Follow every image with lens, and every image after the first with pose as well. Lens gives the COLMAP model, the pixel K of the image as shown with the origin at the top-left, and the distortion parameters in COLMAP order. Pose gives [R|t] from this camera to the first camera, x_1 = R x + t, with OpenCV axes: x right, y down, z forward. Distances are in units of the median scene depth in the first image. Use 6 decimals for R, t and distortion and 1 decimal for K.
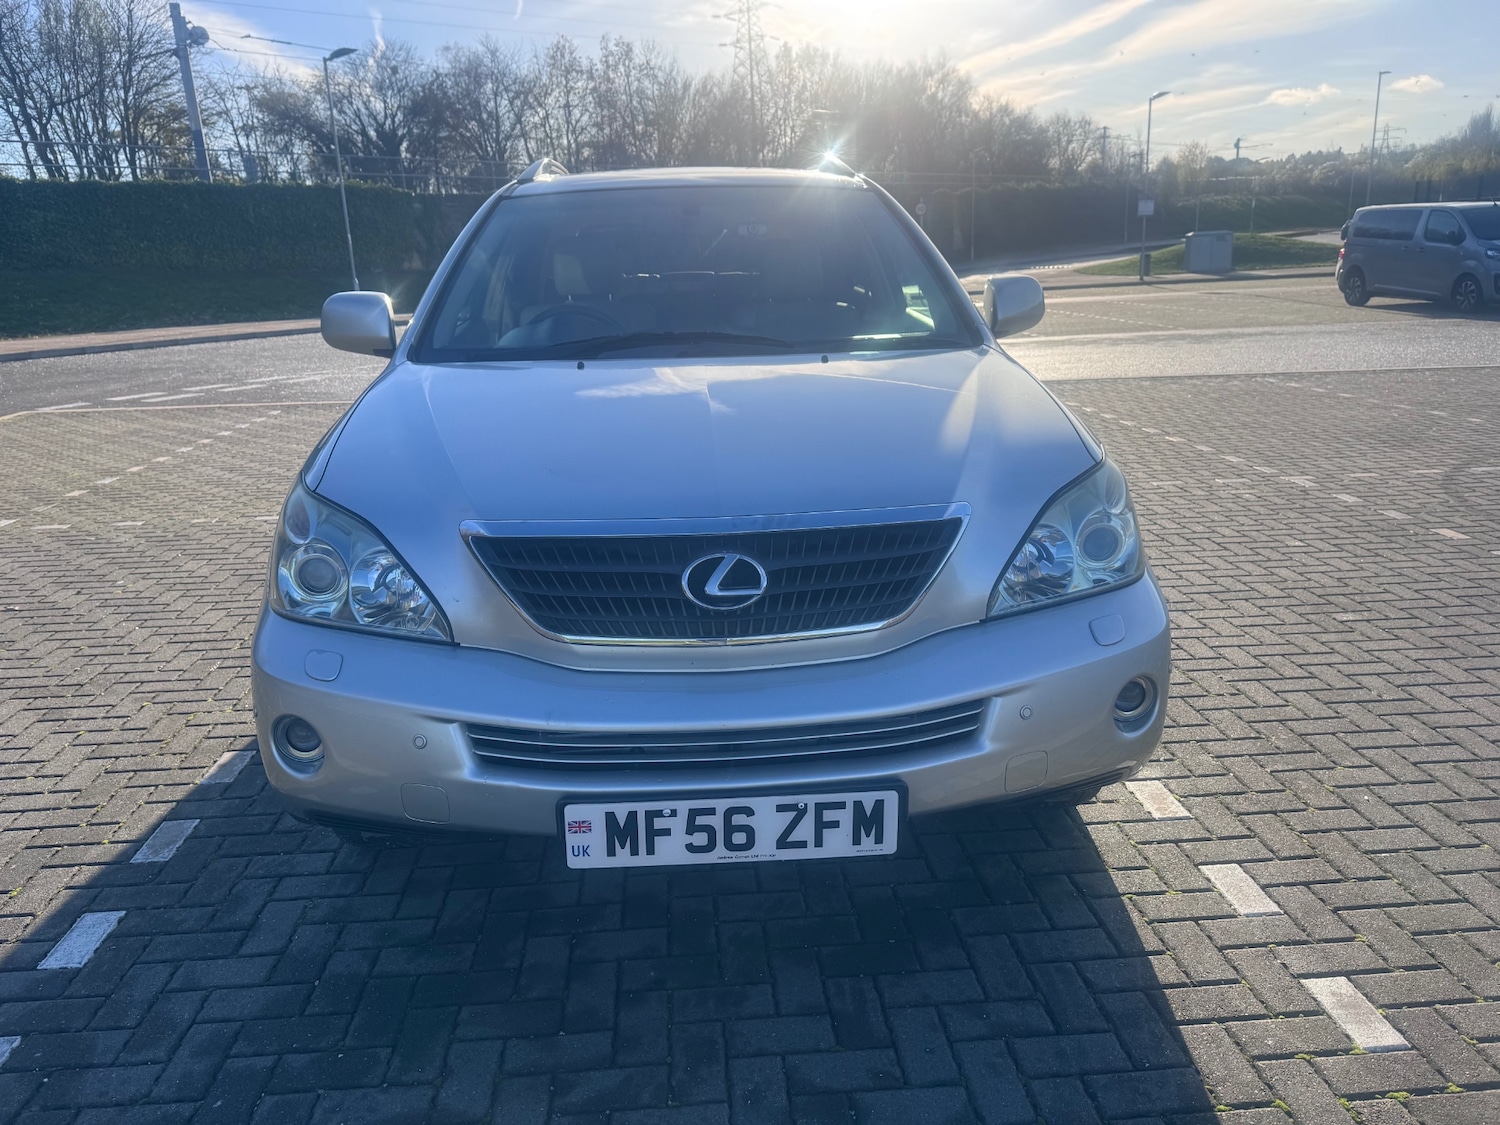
lens RADIAL K [[1058.1, 0, 742.8], [0, 1058.1, 551.6], [0, 0, 1]] dist [0.040256, -0.041472]
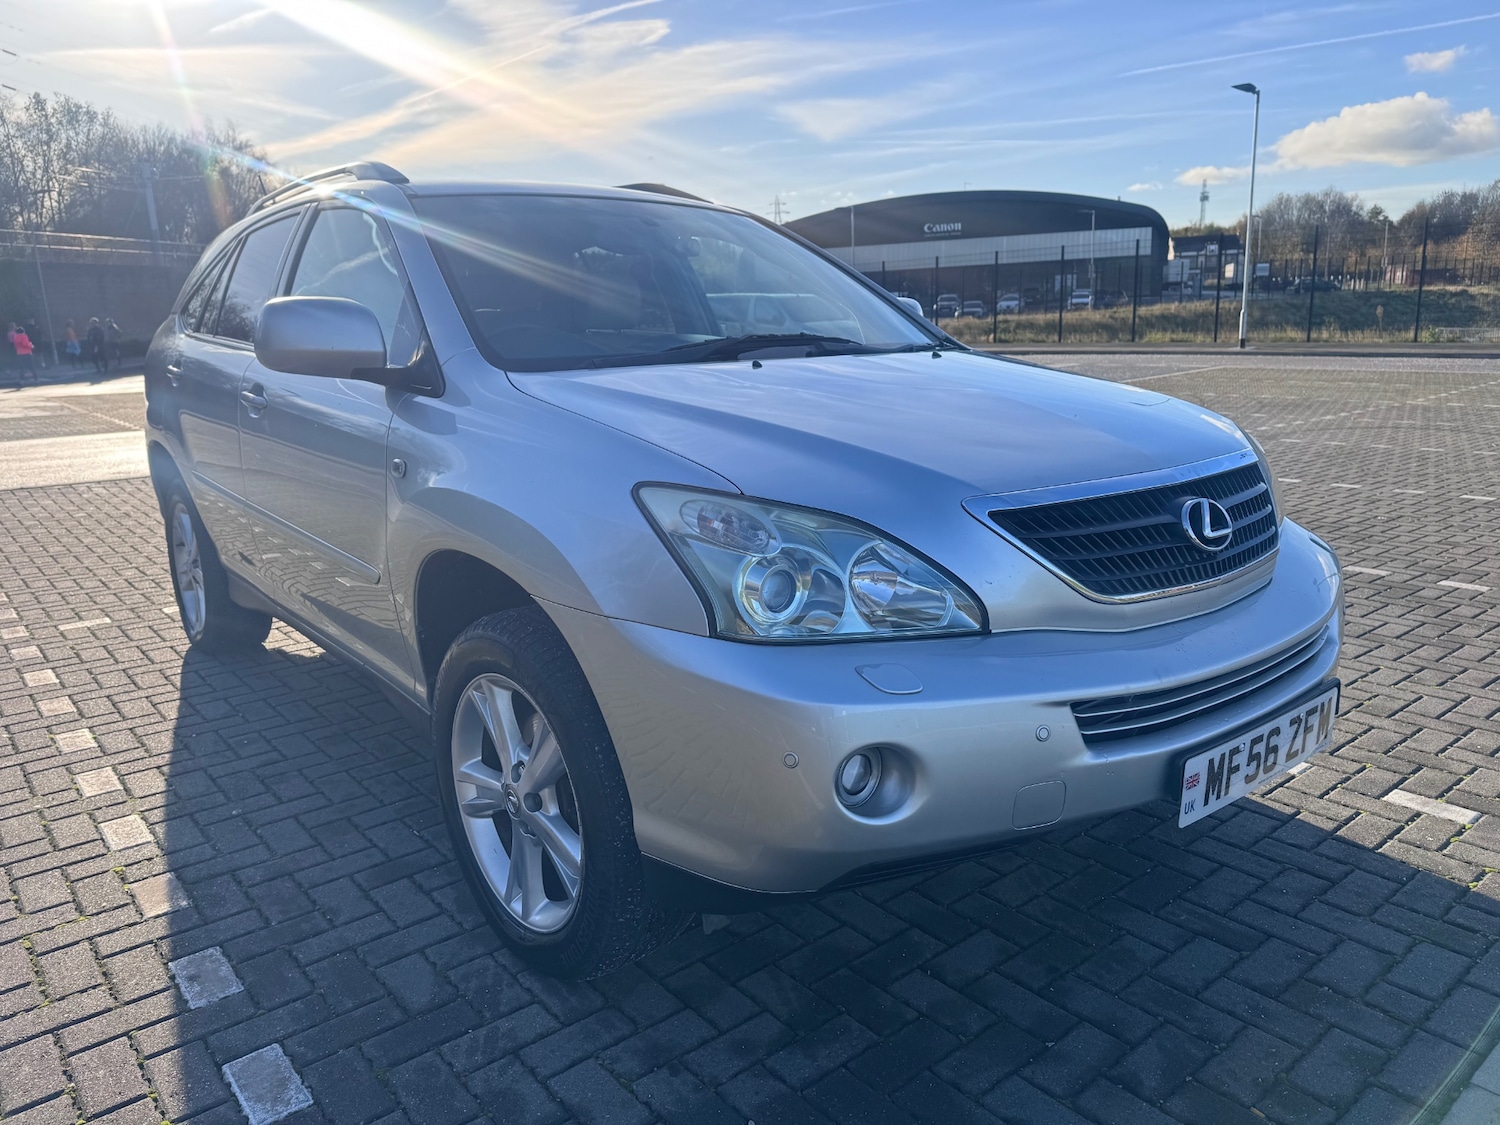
lens RADIAL K [[1056.5, 0, 749.7], [0, 1056.5, 547.9], [0, 0, 1]] dist [0.046119, -0.059970]
pose [[0.815766, -0.116054, 0.566619, -0.799687], [0.158322, 0.987051, -0.025771, 0.006162], [-0.556291, 0.110731, 0.823577, 0.309937]]
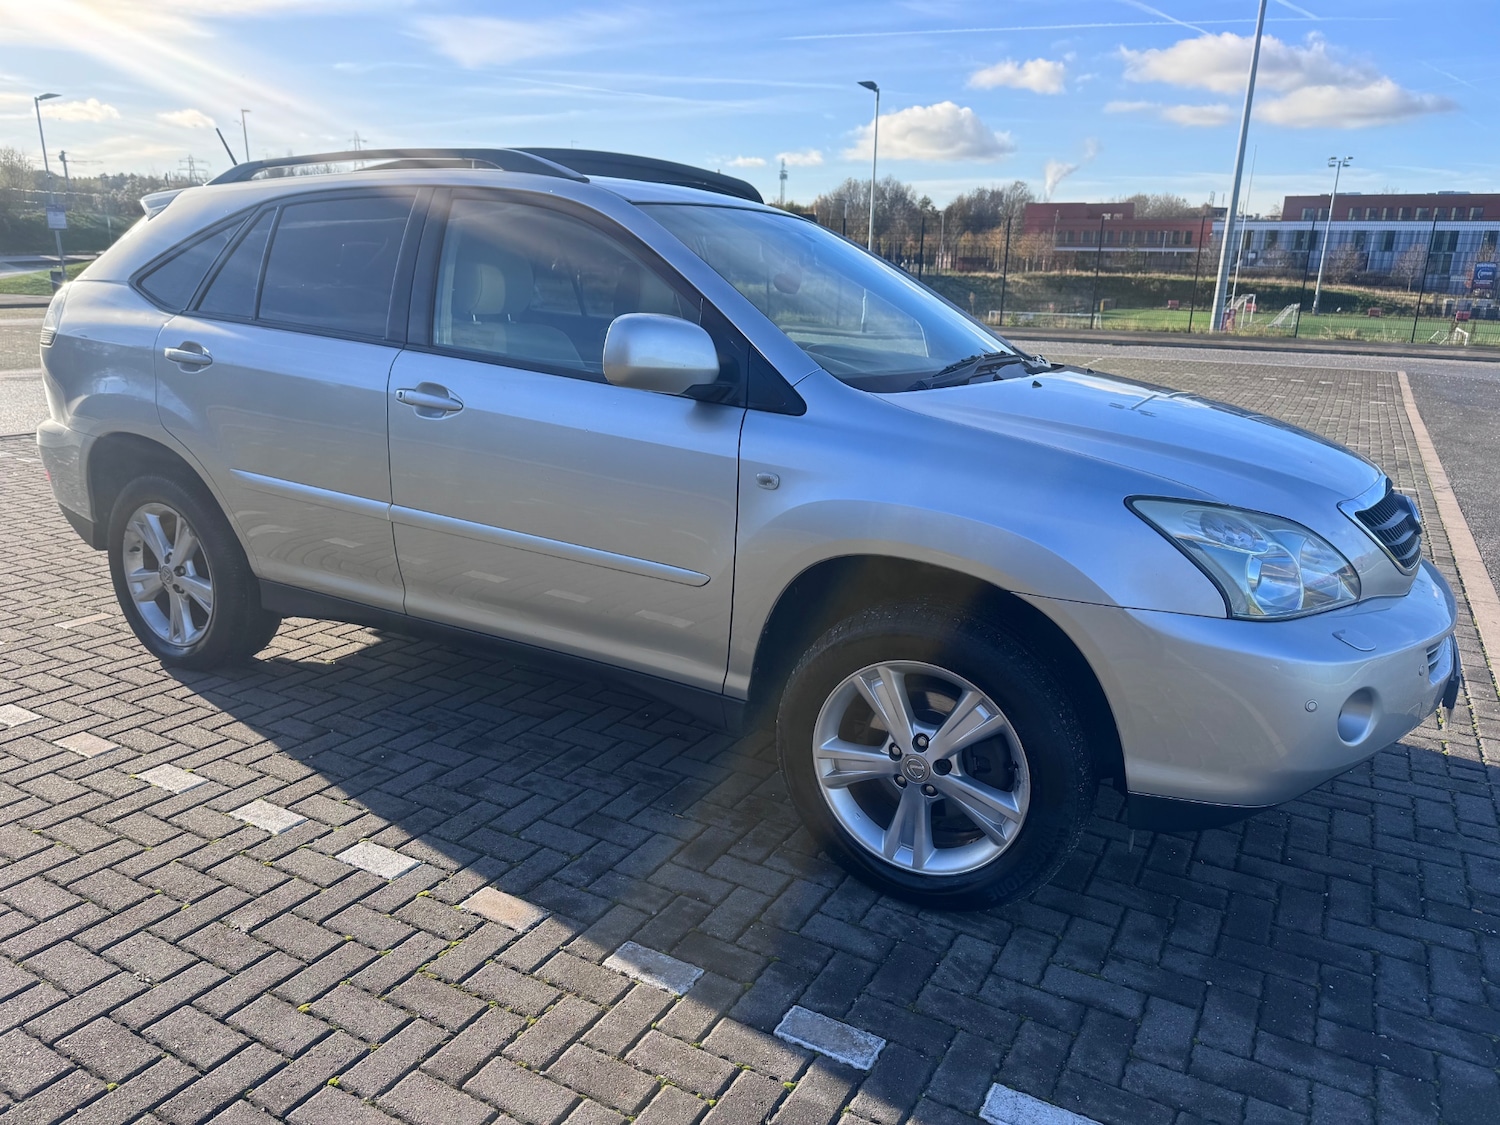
lens RADIAL K [[1054.1, 0, 751.8], [0, 1054.1, 566.3], [0, 0, 1]] dist [0.042352, -0.056414]
pose [[0.554243, -0.180202, 0.812614, -1.418572], [0.185945, 0.978416, 0.090146, -0.168121], [-0.811319, 0.101138, 0.575788, 0.729687]]
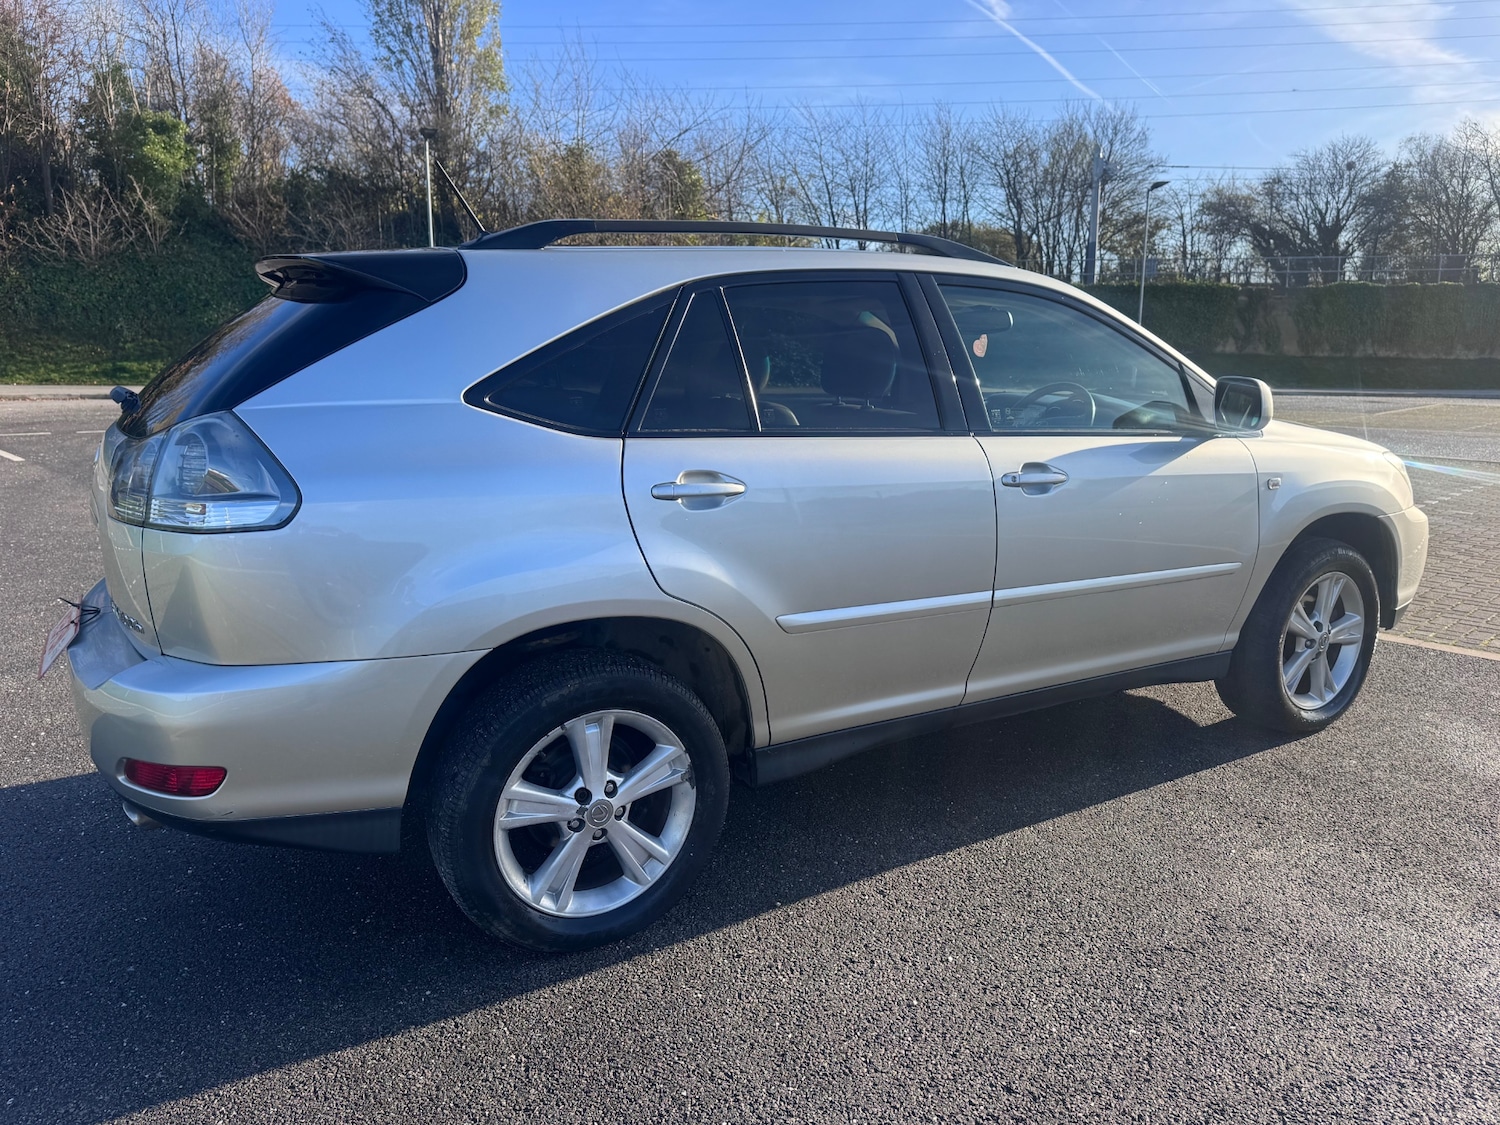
lens RADIAL K [[1058.1, 0, 742.8], [0, 1058.1, 551.6], [0, 0, 1]] dist [0.040256, -0.041472]
pose [[0.629790, 0.178022, -0.756090, 4.315000], [-0.231649, 0.972135, 0.035936, 0.364588], [0.741419, 0.152515, 0.653480, -1.661916]]
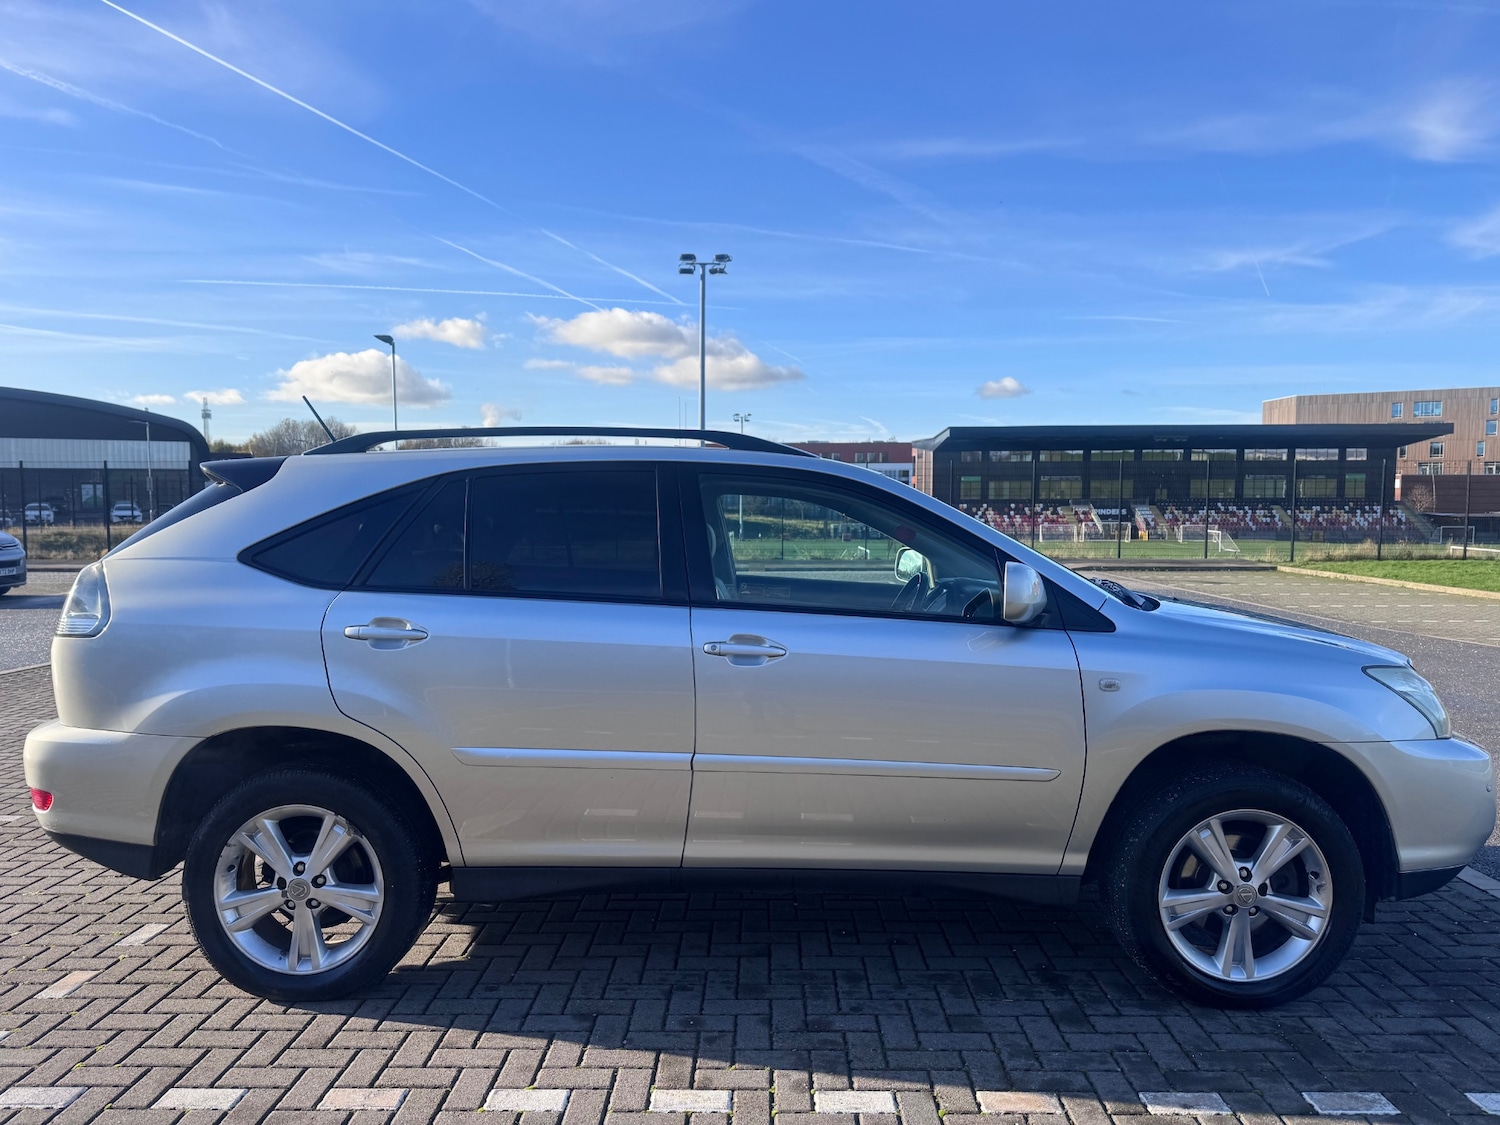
lens RADIAL K [[1043.6, 0, 748.3], [0, 1043.6, 560.3], [0, 0, 1]] dist [0.047168, -0.050810]
pose [[0.088652, -0.013312, 0.995974, -1.956041], [0.267482, 0.963501, -0.010931, -0.438099], [-0.959476, 0.267374, 0.088977, 1.656327]]
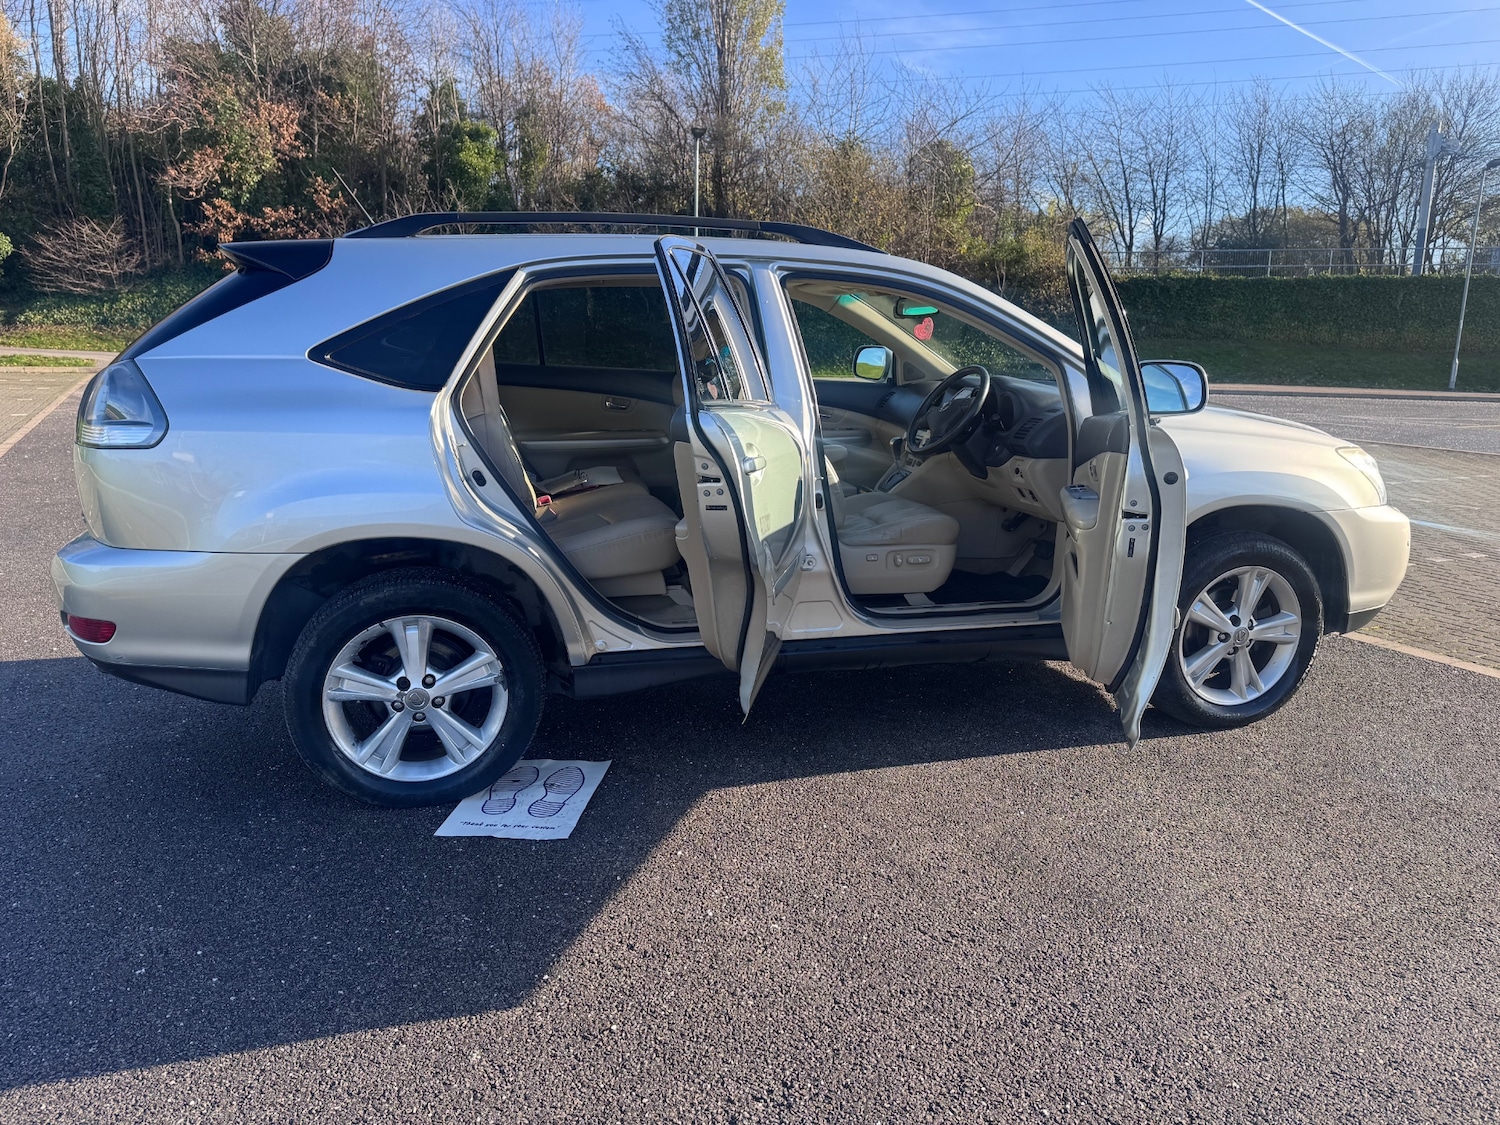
lens RADIAL K [[1044.4, 0, 752.3], [0, 1044.4, 558.6], [0, 0, 1]] dist [0.091871, -0.106687]
pose [[0.406488, 0.225185, -0.885471, 4.786626], [-0.278695, 0.953523, 0.114553, 0.252117], [0.870113, 0.200212, 0.450353, -1.256460]]
